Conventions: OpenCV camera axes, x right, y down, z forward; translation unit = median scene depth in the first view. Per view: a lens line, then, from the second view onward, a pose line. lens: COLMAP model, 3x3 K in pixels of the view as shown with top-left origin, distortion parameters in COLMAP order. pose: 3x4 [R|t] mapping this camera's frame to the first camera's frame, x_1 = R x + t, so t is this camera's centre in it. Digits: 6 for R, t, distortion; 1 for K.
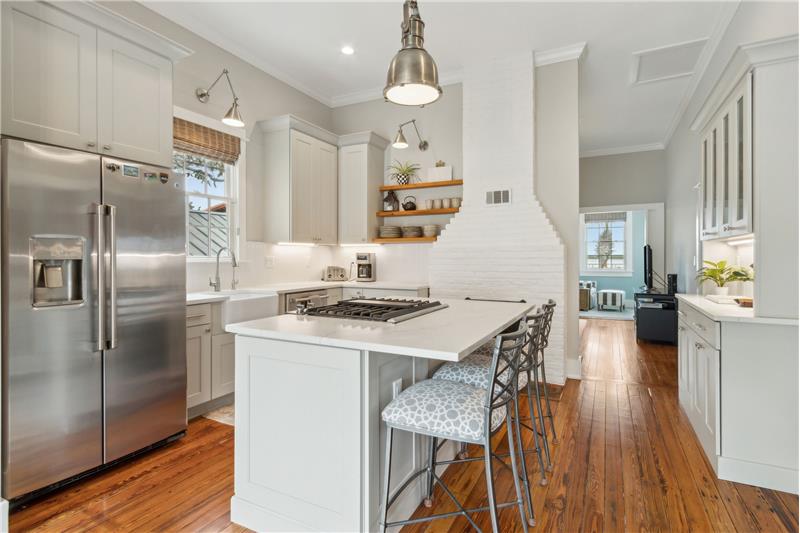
lens RADIAL K [[379.8, 0, 411.8], [0, 379.8, 258.3], [0, 0, 1]] dist [0.000455, -0.000149]
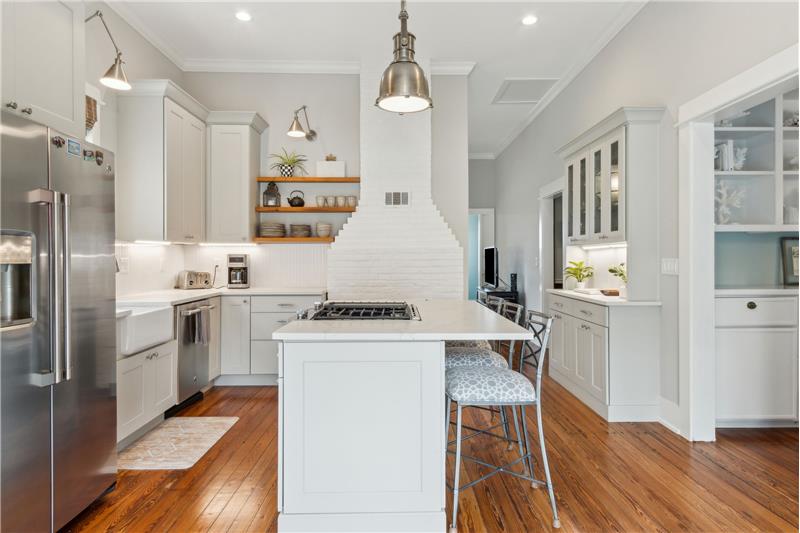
lens RADIAL K [[448.8, 0, 398.1], [0, 448.8, 259.3], [0, 0, 1]] dist [0.004022, 0.000632]
pose [[0.894896, -0.002336, 0.446270, -0.292269], [0.002826, 0.999996, -0.000431, -0.001452], [-0.446267, 0.001647, 0.894899, -0.051944]]
